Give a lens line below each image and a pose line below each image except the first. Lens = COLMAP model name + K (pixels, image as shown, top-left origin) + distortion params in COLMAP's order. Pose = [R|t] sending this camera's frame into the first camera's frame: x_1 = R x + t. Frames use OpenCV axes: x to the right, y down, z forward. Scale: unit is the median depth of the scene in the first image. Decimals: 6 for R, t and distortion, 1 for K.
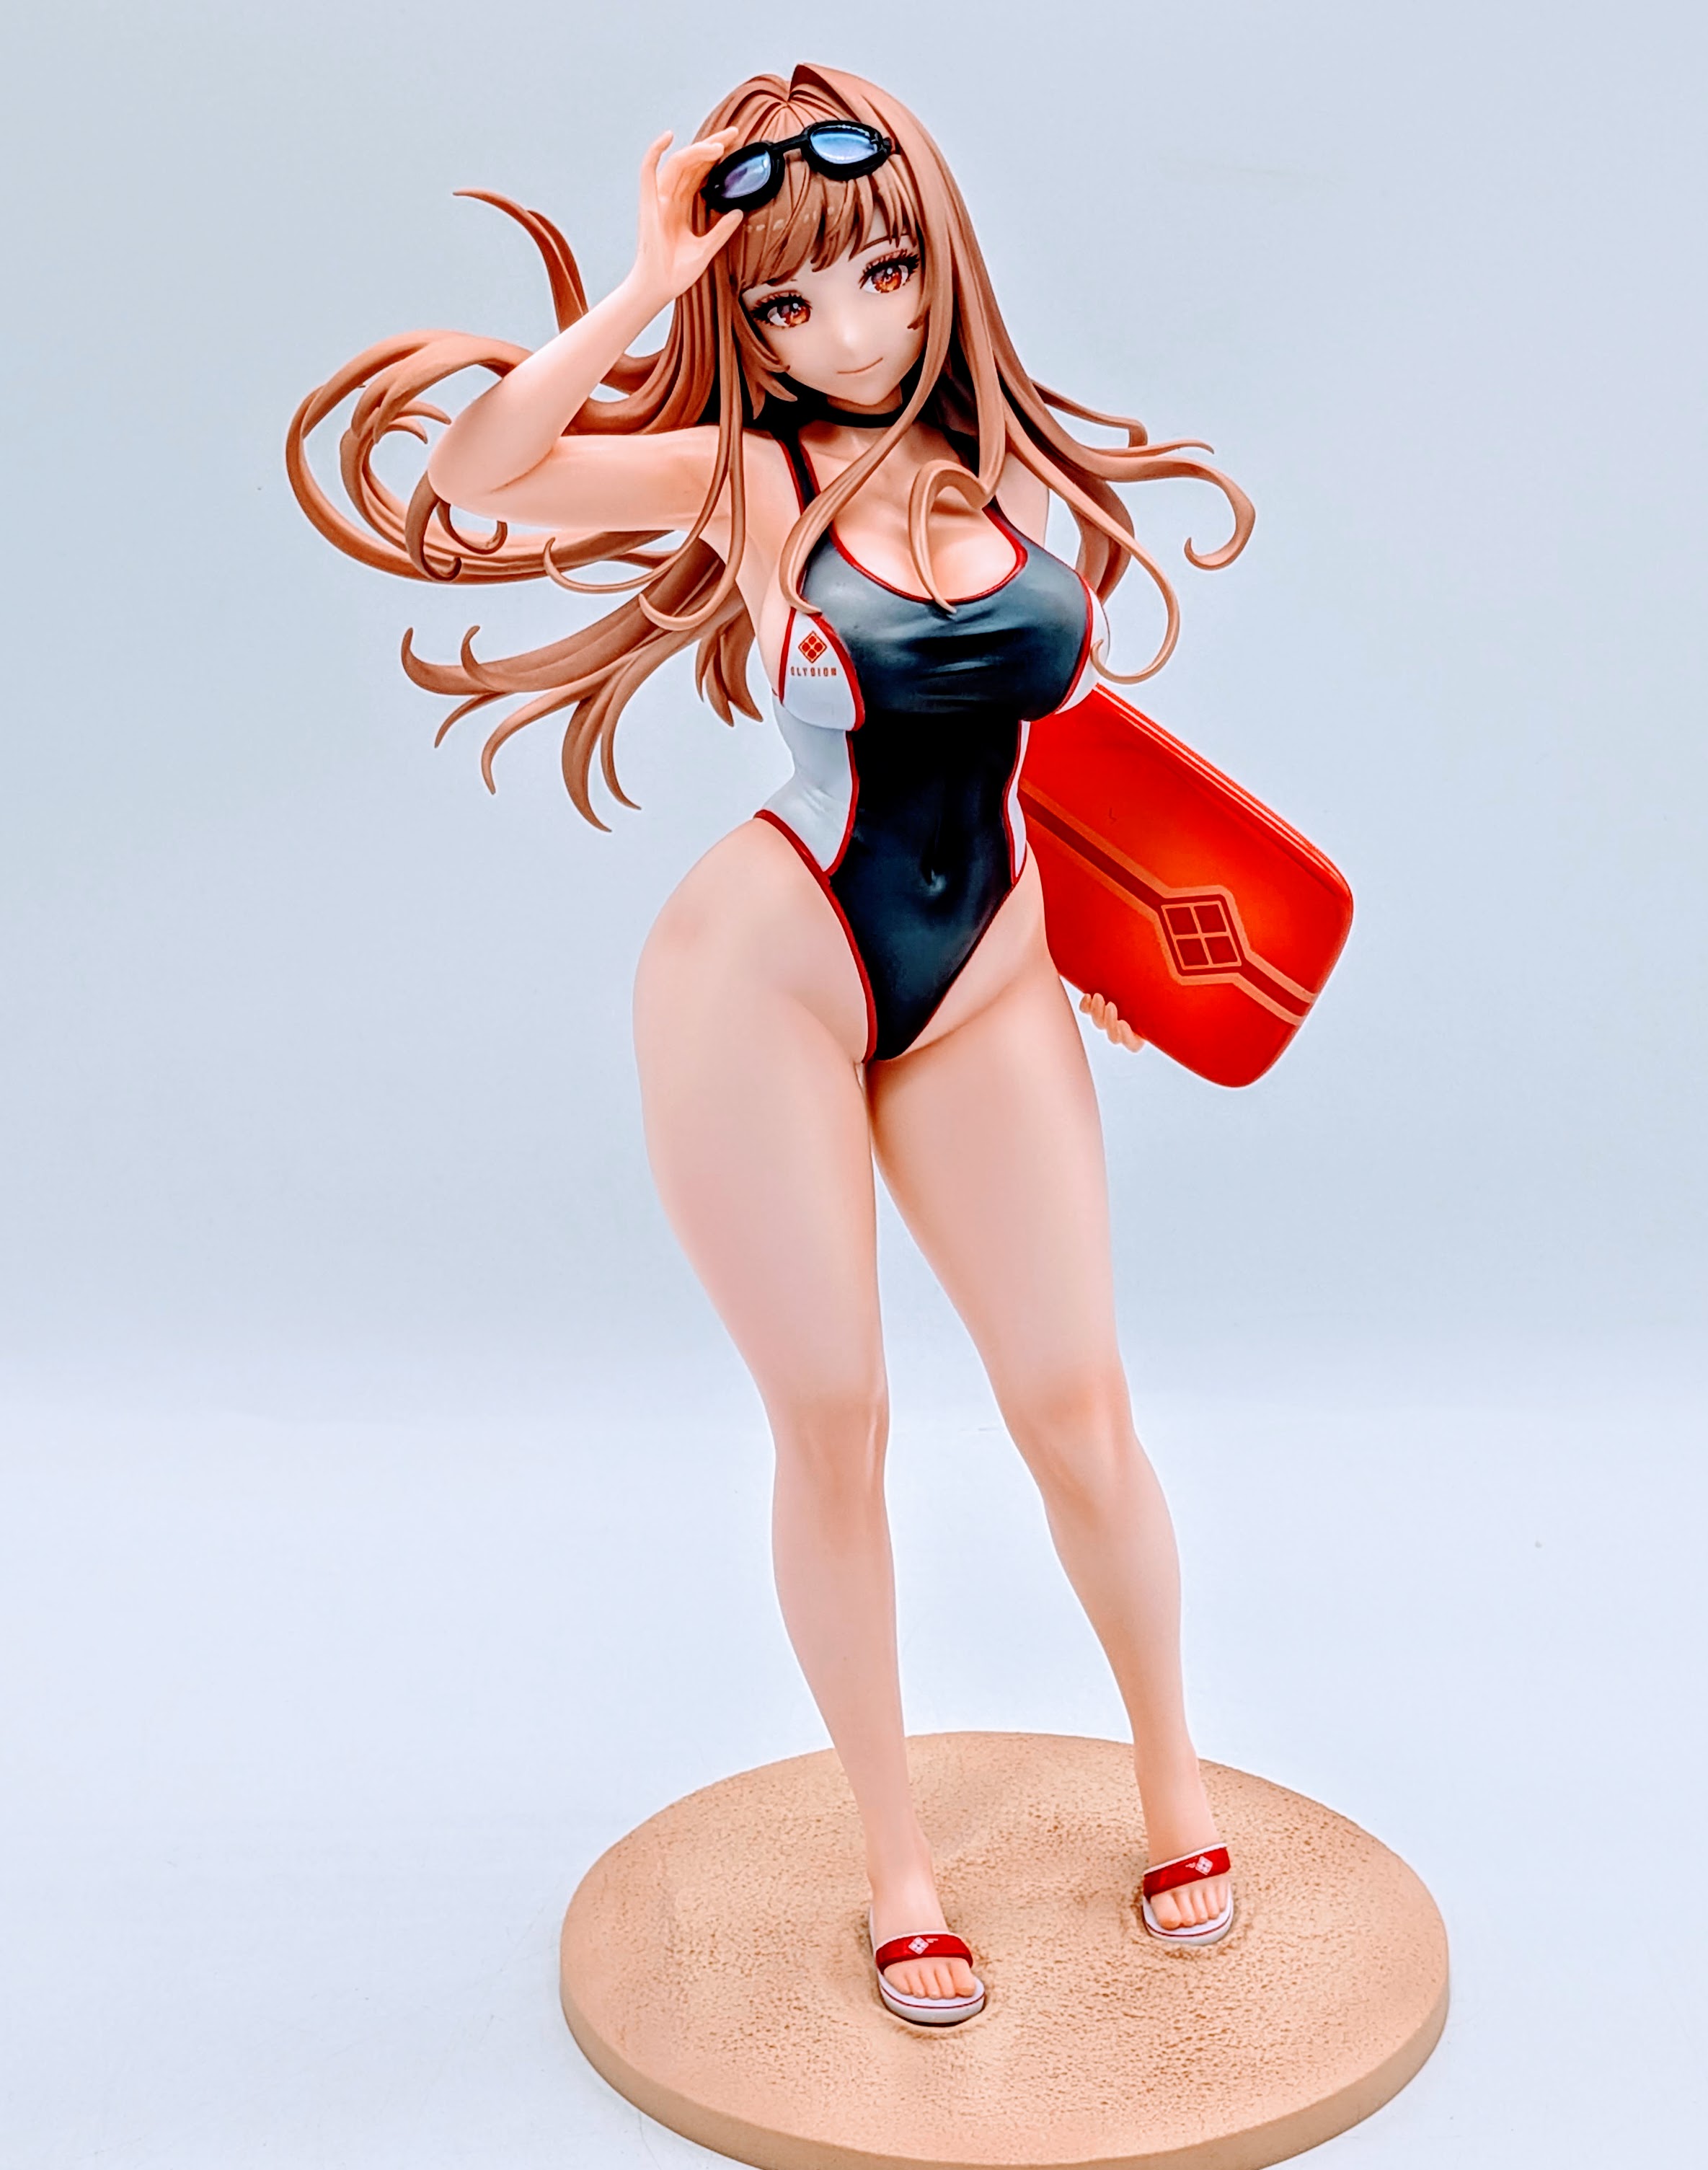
lens RADIAL K [[4384.4, 0, 863.6], [0, 4384.4, 1138.0], [0, 0, 1]] dist [0.179316, 0.000000]
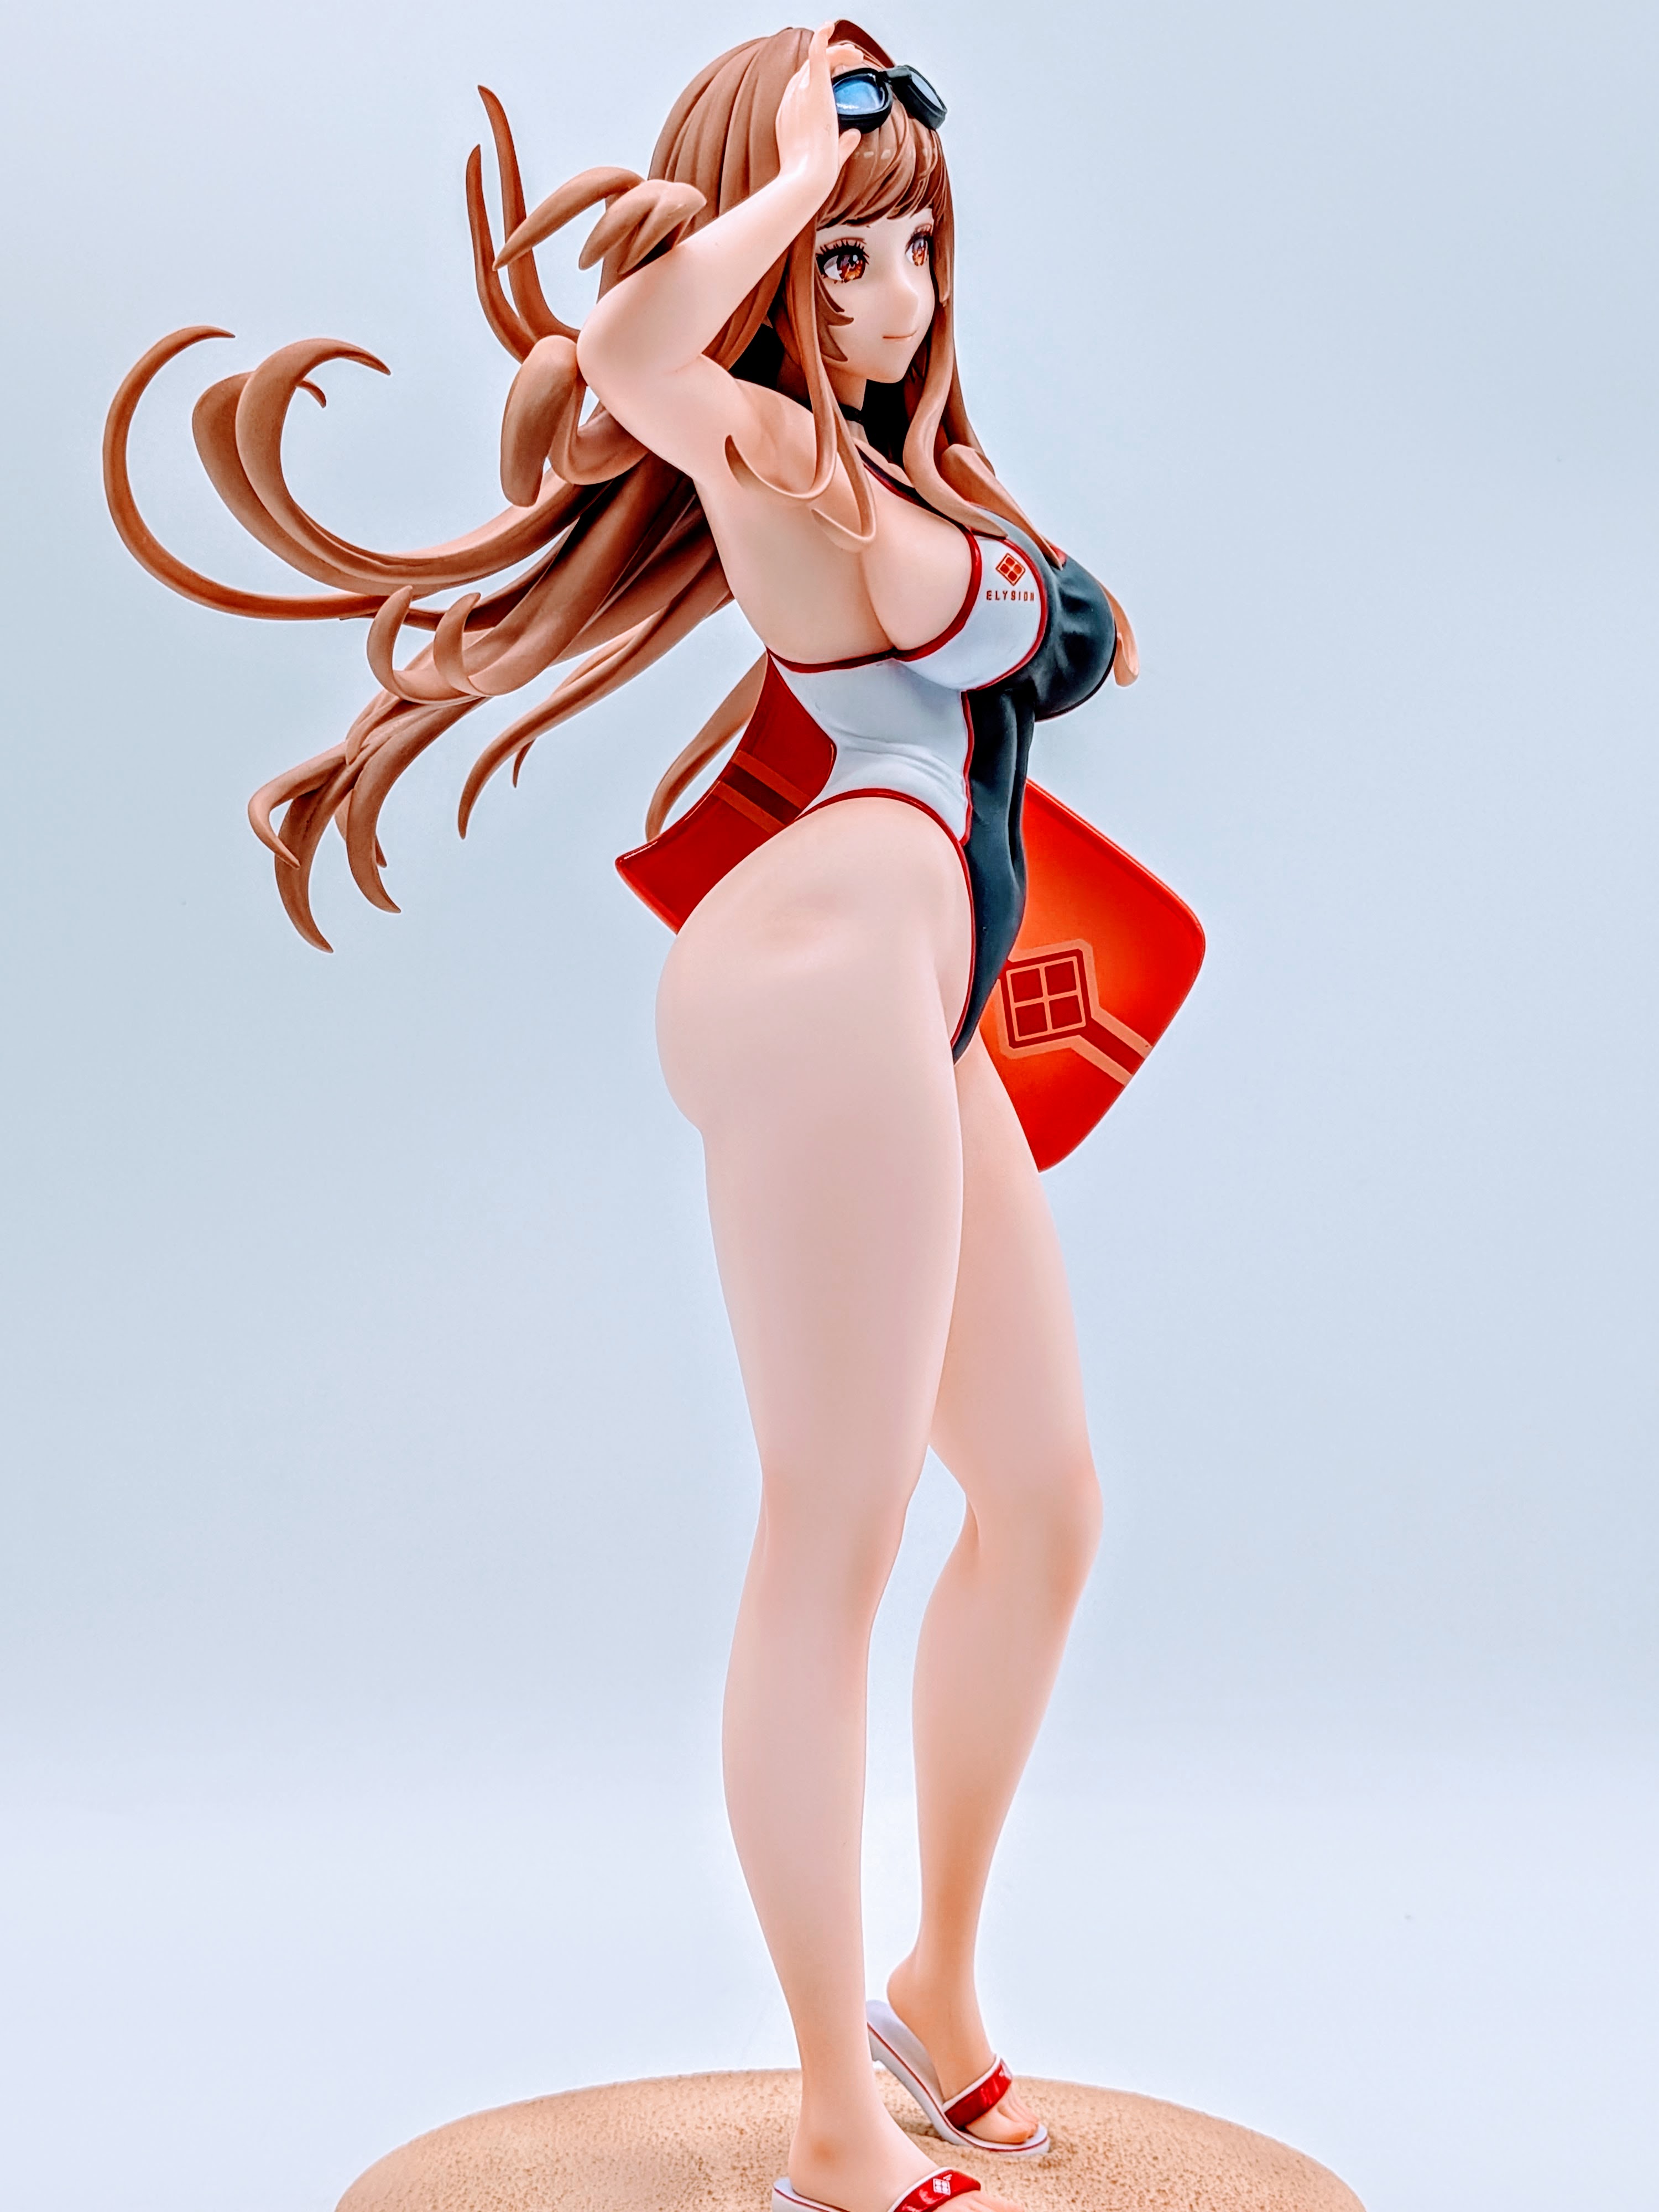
lens RADIAL K [[3320.4, 0, 845.2], [0, 3320.4, 1090.1], [0, 0, 1]] dist [0.104330, 0.000000]
pose [[0.629839, 0.035881, 0.775896, -0.555102], [0.222117, 0.948896, -0.224187, 0.136856], [-0.744289, 0.313541, 0.589683, 0.628927]]
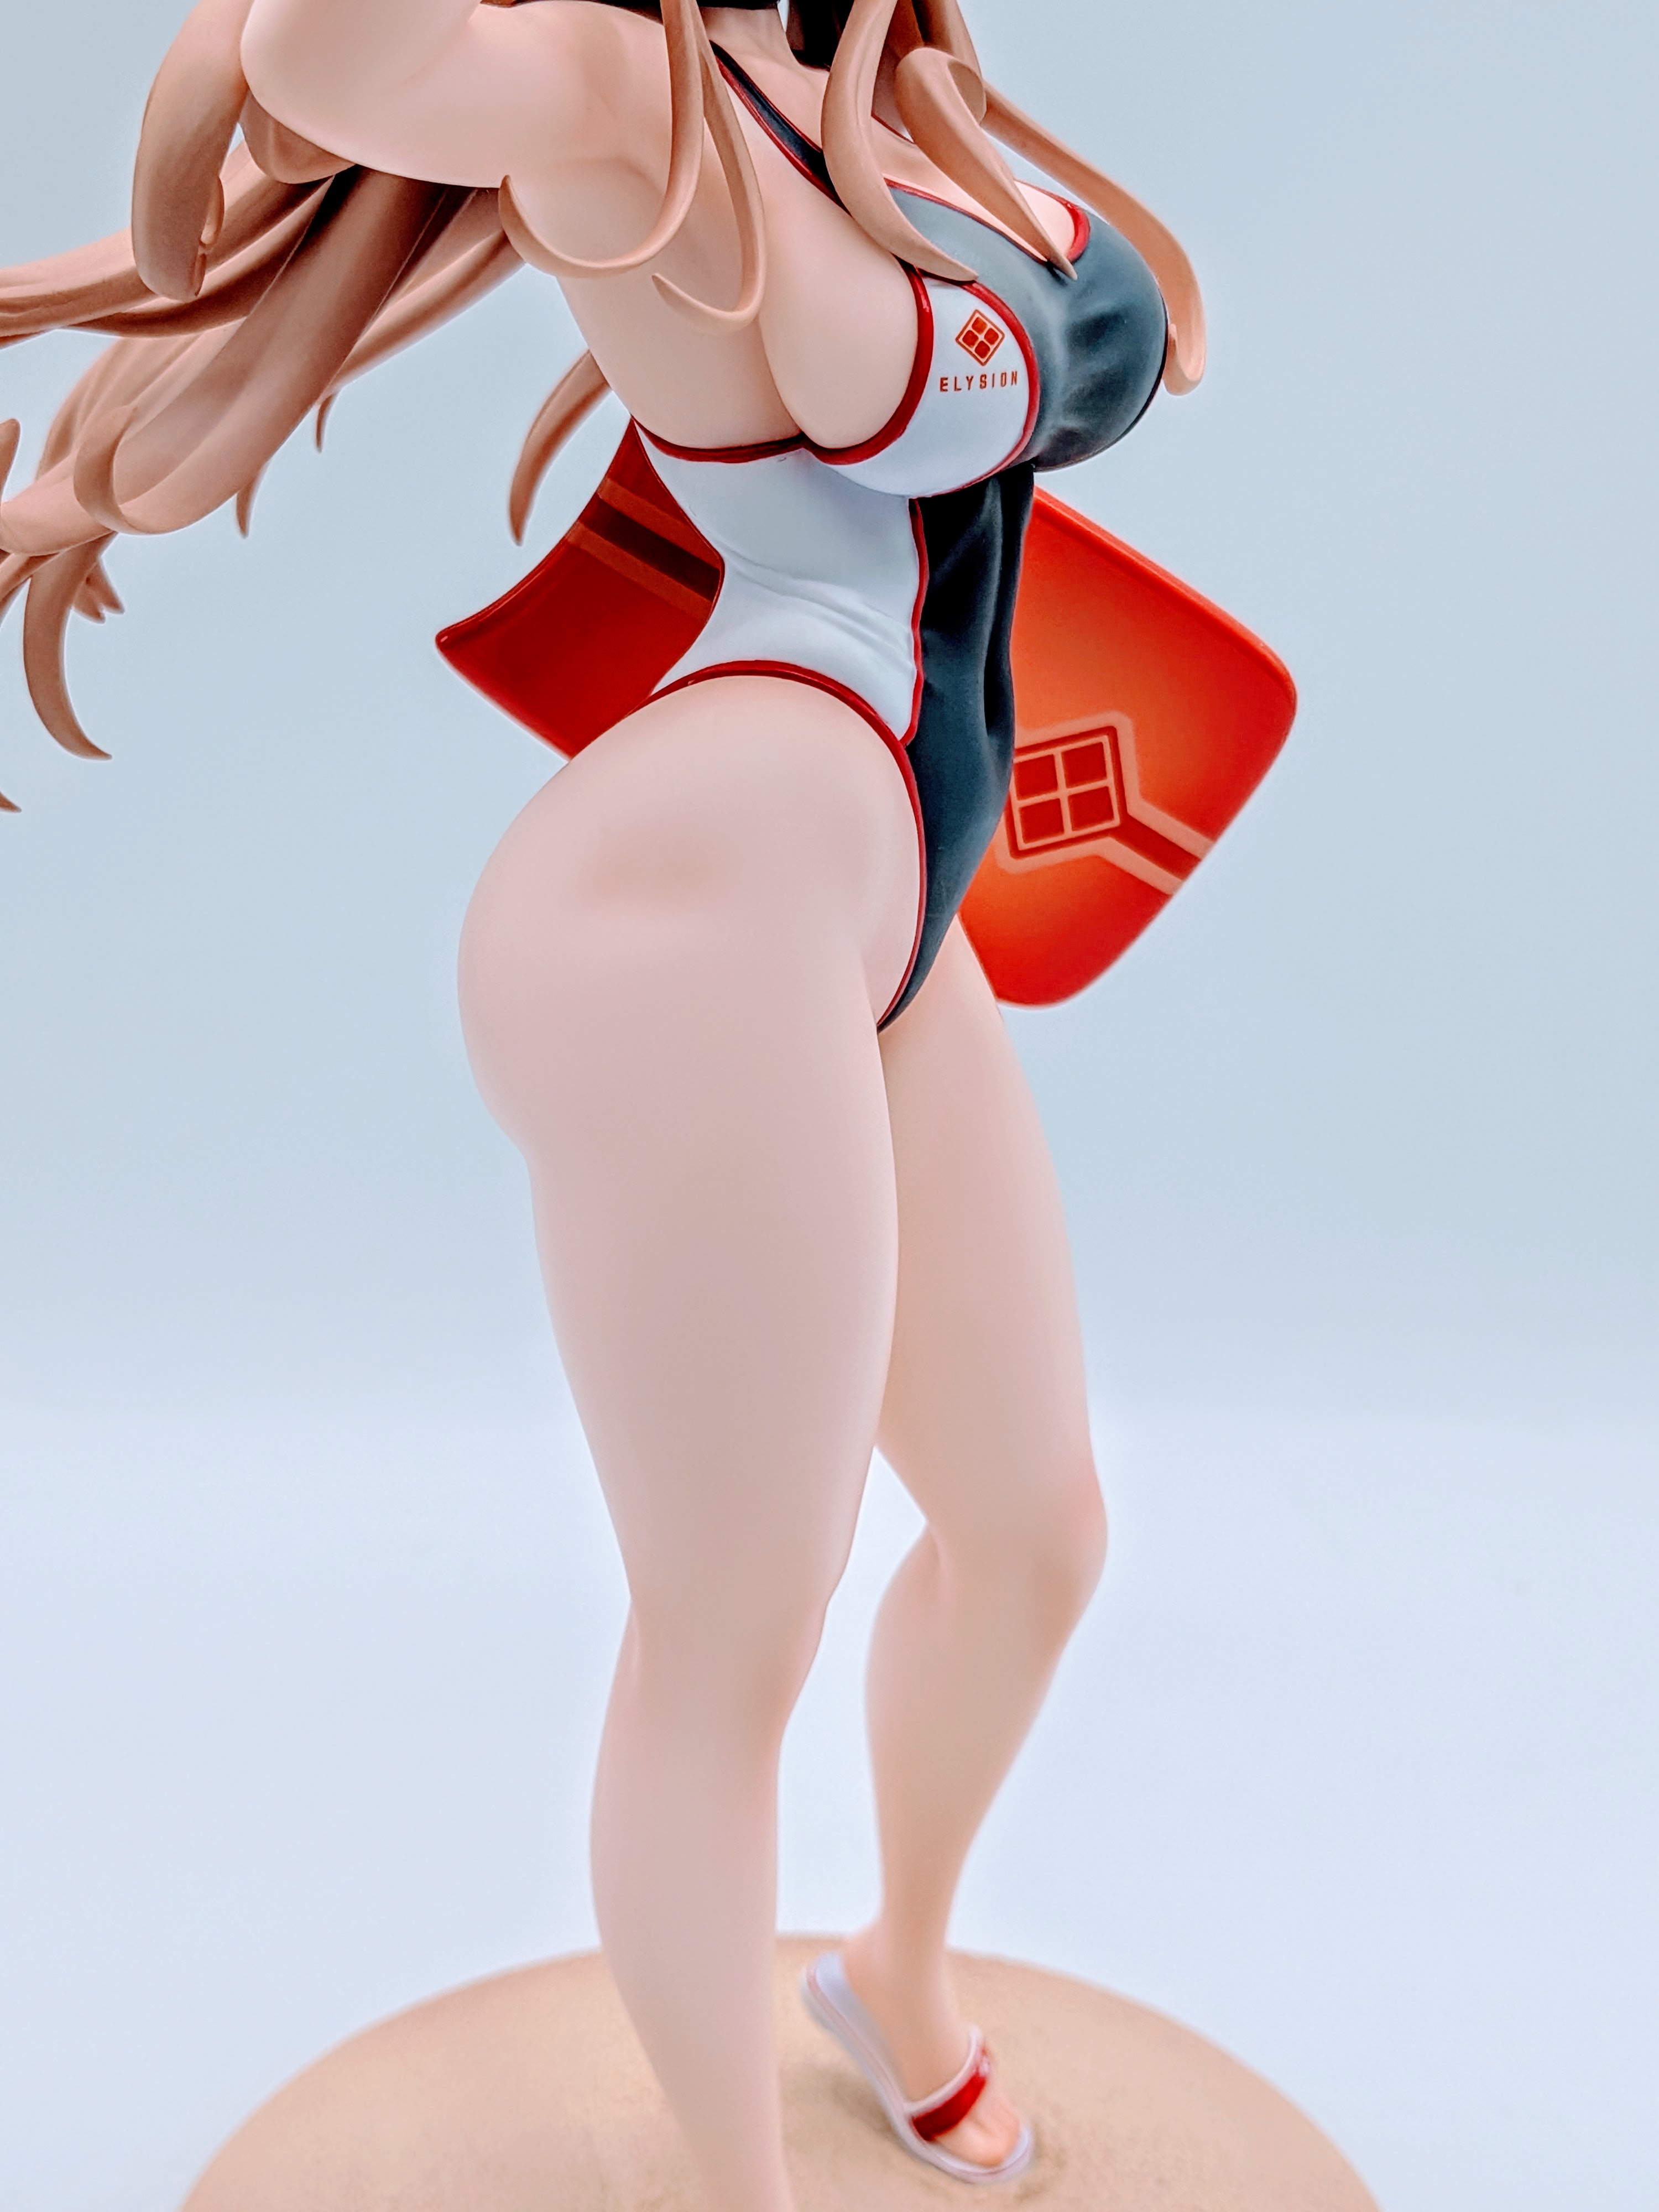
lens RADIAL K [[3320.4, 0, 817.0], [0, 3320.4, 1108.4], [0, 0, 1]] dist [0.104330, 0.000000]
pose [[0.678349, -0.205390, 0.705448, -0.349547], [0.207214, 0.974639, 0.084511, -0.052391], [-0.704915, 0.088851, 0.703705, 0.691364]]
